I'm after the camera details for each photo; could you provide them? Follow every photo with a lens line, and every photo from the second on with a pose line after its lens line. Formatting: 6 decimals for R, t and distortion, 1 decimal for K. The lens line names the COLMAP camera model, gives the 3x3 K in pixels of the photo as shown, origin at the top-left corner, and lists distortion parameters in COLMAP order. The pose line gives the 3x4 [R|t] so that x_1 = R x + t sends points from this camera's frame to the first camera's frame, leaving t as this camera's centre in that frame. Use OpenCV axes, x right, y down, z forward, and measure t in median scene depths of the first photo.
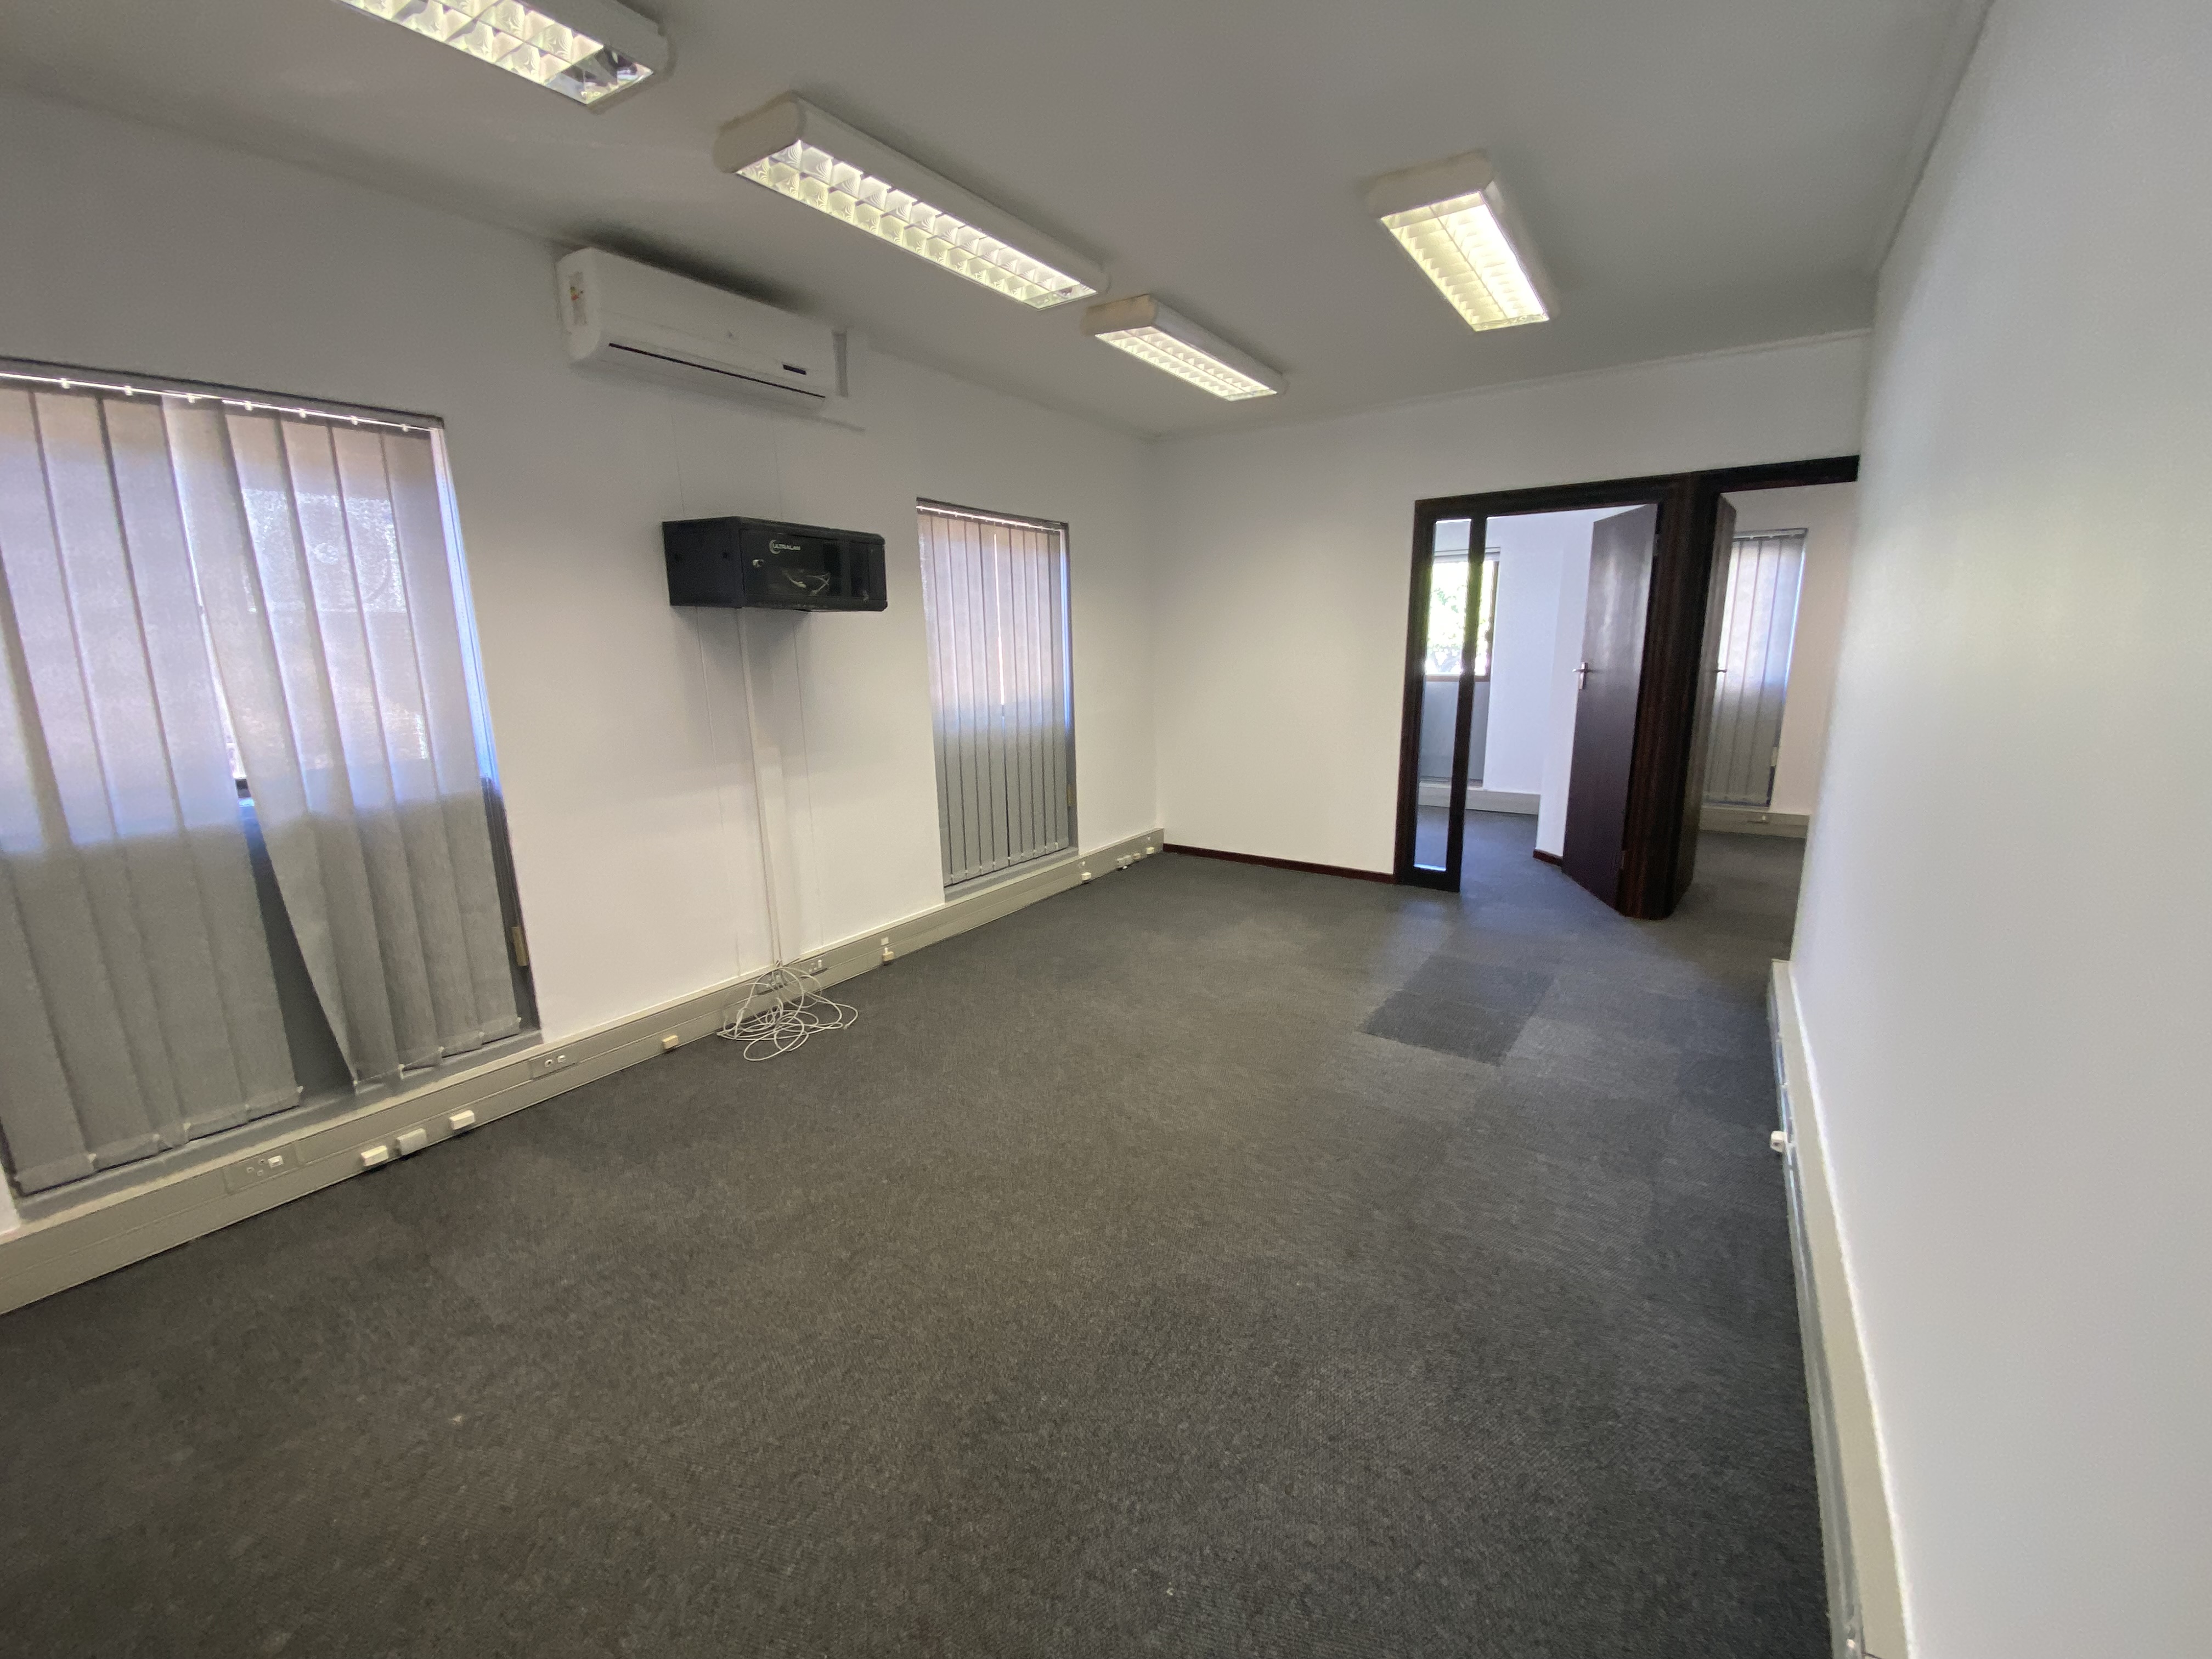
lens RADIAL K [[891.4, 0, 1106.0], [0, 891.4, 829.5], [0, 0, 1]] dist [0.019985, -0.019405]
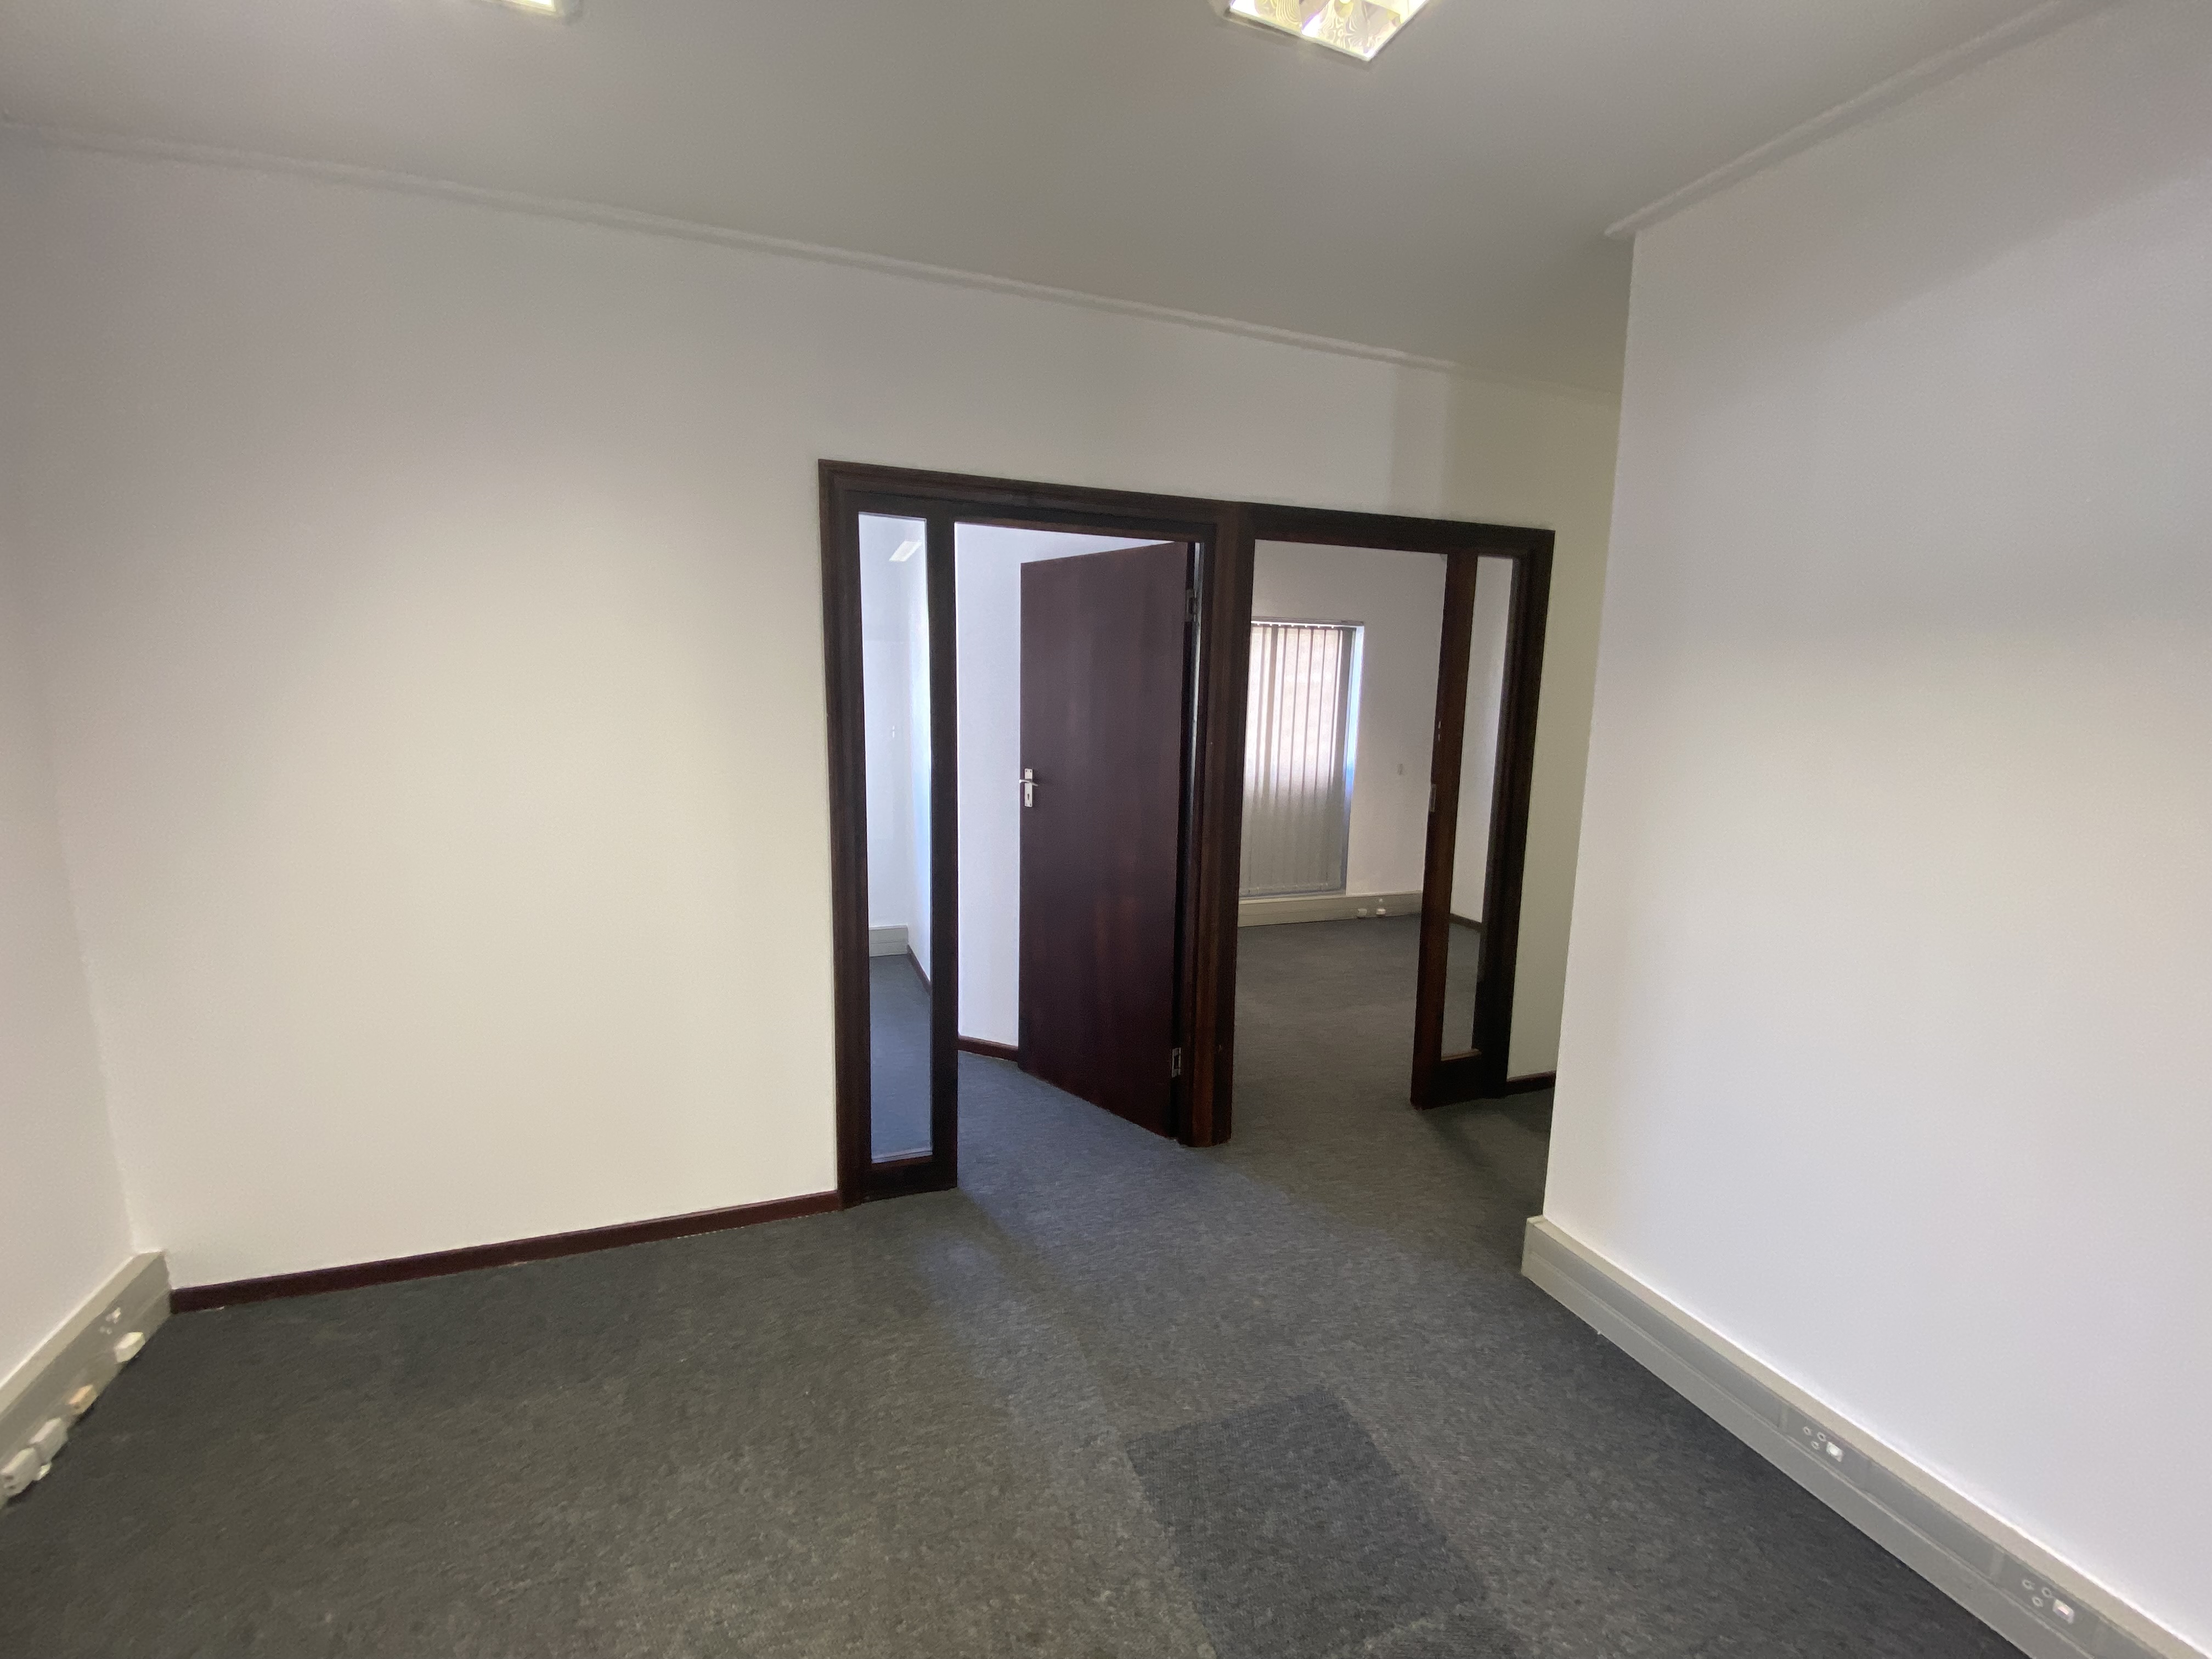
lens RADIAL K [[891.4, 0, 1106.0], [0, 891.4, 829.5], [0, 0, 1]] dist [0.019985, -0.019405]
pose [[0.586463, -0.103029, 0.803397, 0.022887], [0.141830, 0.989615, 0.023376, -0.157670], [-0.797462, 0.100237, 0.594985, 0.602743]]
